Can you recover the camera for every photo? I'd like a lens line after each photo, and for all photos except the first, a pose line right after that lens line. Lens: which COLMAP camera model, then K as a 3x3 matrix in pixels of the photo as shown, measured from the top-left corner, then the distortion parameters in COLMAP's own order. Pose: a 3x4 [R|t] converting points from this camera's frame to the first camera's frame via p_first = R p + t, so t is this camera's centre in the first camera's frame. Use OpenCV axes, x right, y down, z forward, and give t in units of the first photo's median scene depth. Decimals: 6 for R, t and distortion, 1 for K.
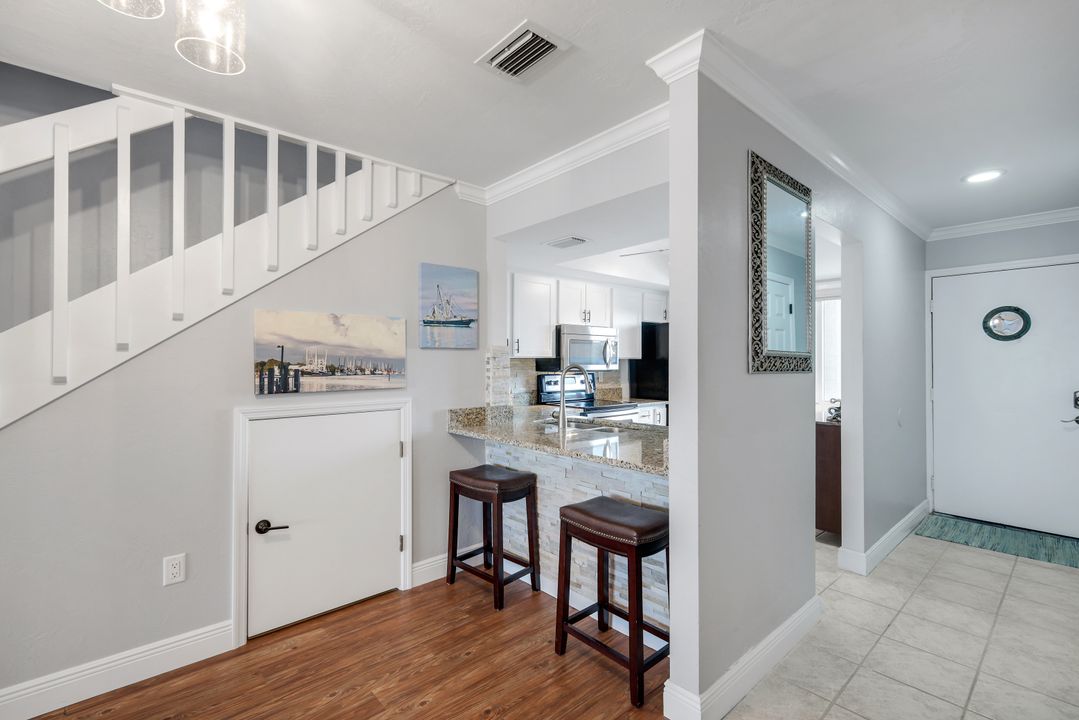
lens RADIAL K [[486.4, 0, 539.5], [0, 486.4, 360.0], [0, 0, 1]] dist [0.016091, -0.000005]
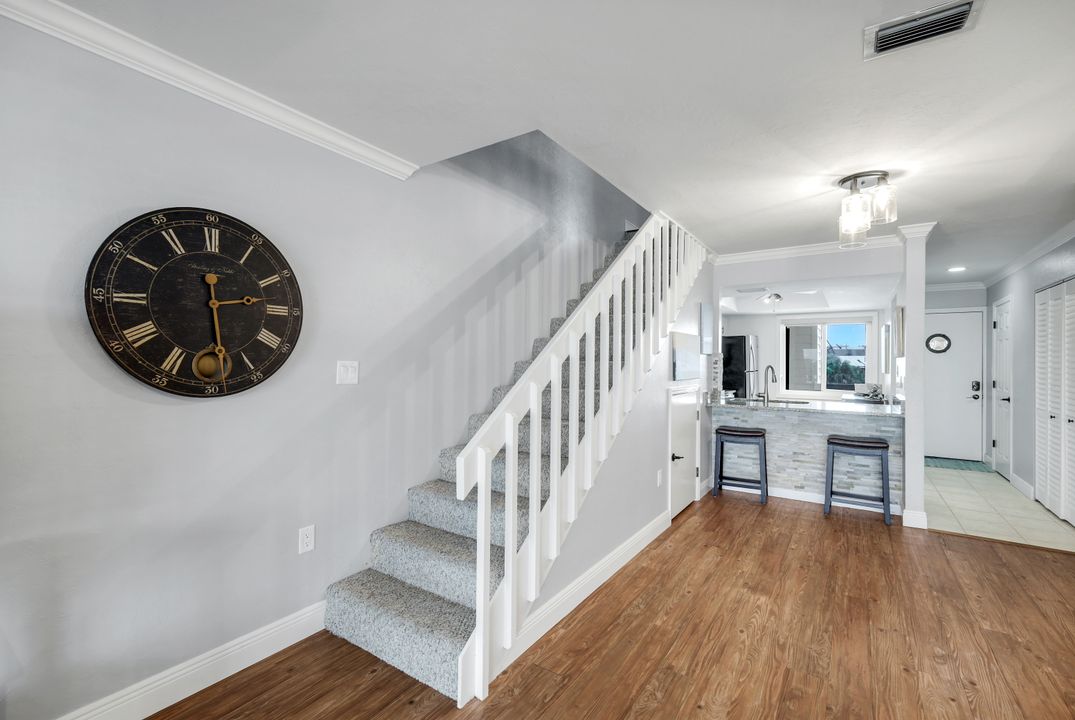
lens RADIAL K [[471.0, 0, 537.5], [0, 471.0, 360.0], [0, 0, 1]] dist [0.008251, 0.000095]
pose [[0.968505, 0.009611, 0.248807, -1.198946], [-0.009004, 0.999953, -0.003578, 0.006716], [-0.248830, 0.001225, 0.968546, -0.407371]]
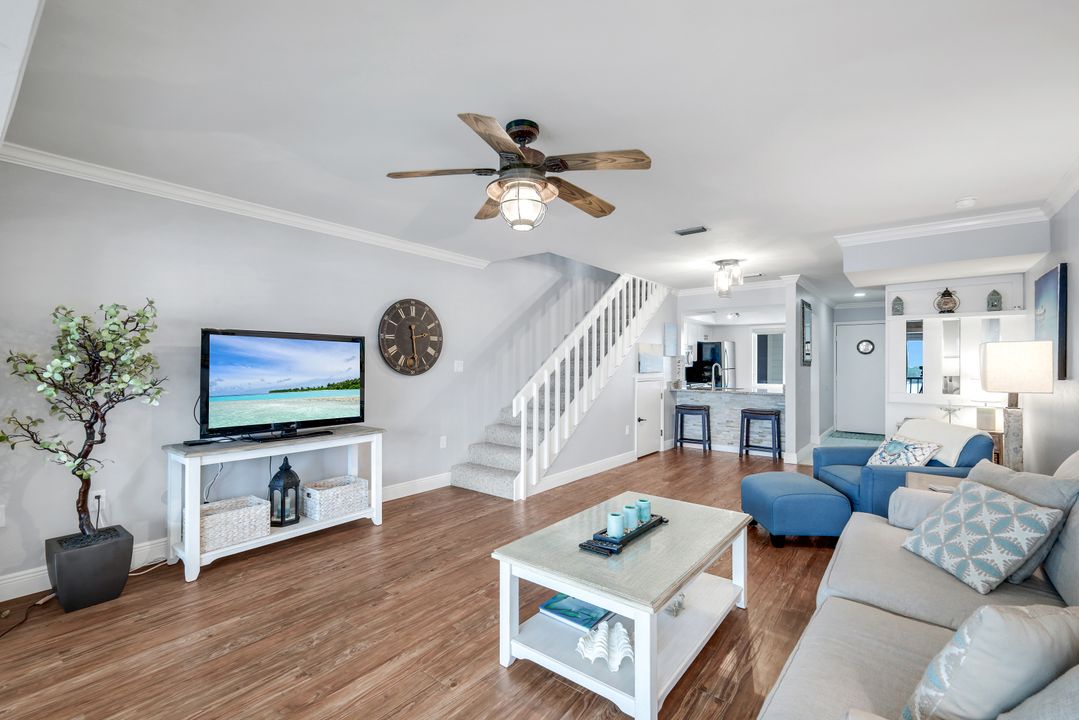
lens RADIAL K [[475.8, 0, 539.5], [0, 475.8, 360.0], [0, 0, 1]] dist [0.004182, -0.000007]
pose [[0.985051, 0.007569, 0.172096, -1.329387], [-0.006668, 0.999961, -0.005813, 0.014023], [-0.172133, 0.004578, 0.985063, -1.325399]]
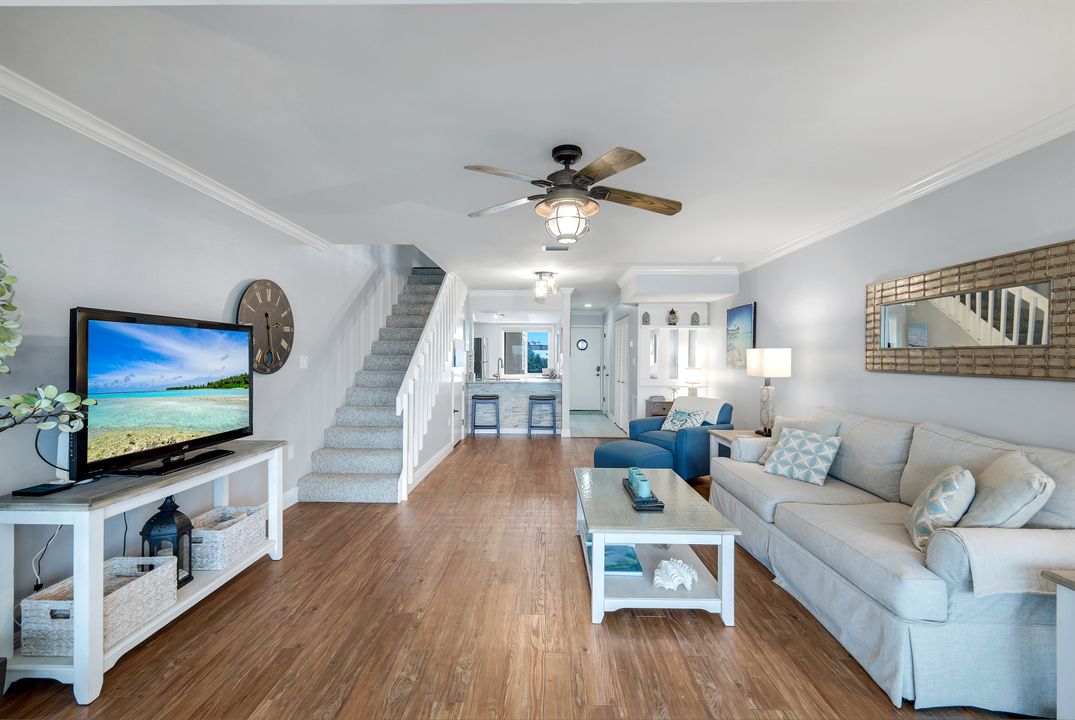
lens RADIAL K [[471.0, 0, 537.5], [0, 471.0, 360.0], [0, 0, 1]] dist [0.008251, 0.000095]
pose [[0.676928, 0.001865, 0.736047, -1.933489], [-0.009944, 0.999929, 0.006611, 0.004991], [-0.735982, -0.011795, 0.676898, -1.087097]]
